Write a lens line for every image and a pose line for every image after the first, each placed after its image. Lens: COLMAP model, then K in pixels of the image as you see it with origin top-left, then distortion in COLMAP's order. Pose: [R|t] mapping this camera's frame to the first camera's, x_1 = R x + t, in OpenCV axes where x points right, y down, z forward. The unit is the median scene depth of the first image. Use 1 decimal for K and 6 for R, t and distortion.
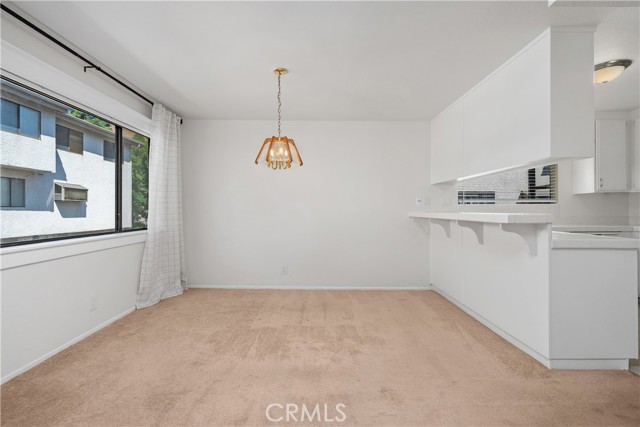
lens RADIAL K [[293.0, 0, 312.4], [0, 293.0, 213.2], [0, 0, 1]] dist [0.000398, 0.000136]
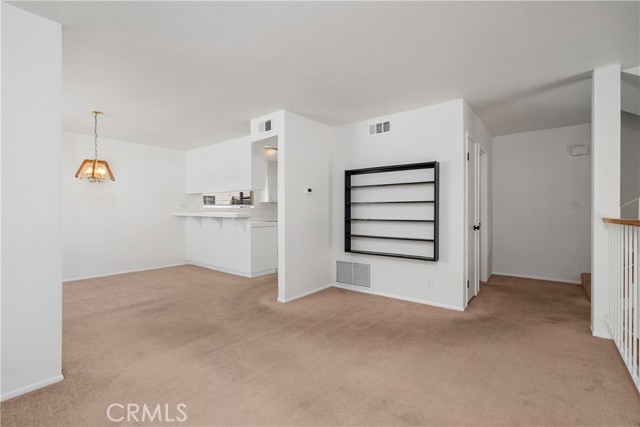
lens RADIAL K [[299.7, 0, 320.0], [0, 299.7, 213.5], [0, 0, 1]] dist [0.001514, 0.000465]
pose [[0.611888, -0.006941, 0.790914, -0.419745], [0.008917, 0.999958, 0.001877, 0.004410], [-0.790894, 0.005904, 0.611924, -0.509833]]
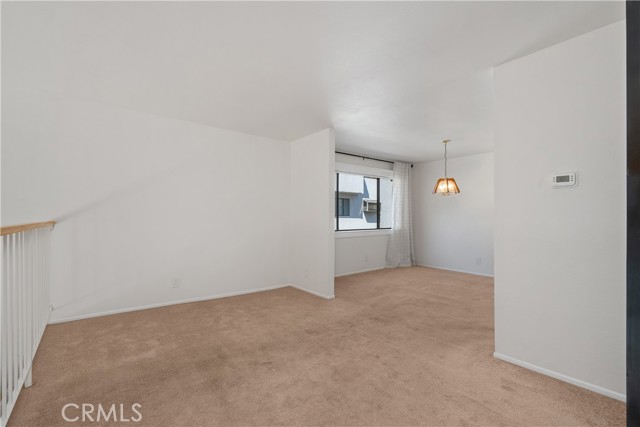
lens RADIAL K [[293.0, 0, 312.4], [0, 293.0, 213.2], [0, 0, 1]] dist [0.000398, 0.000136]
pose [[0.615626, -0.013874, -0.787916, 0.565096], [-0.004874, 0.999759, -0.021413, 0.000422], [0.788023, 0.017023, 0.615410, -0.529197]]
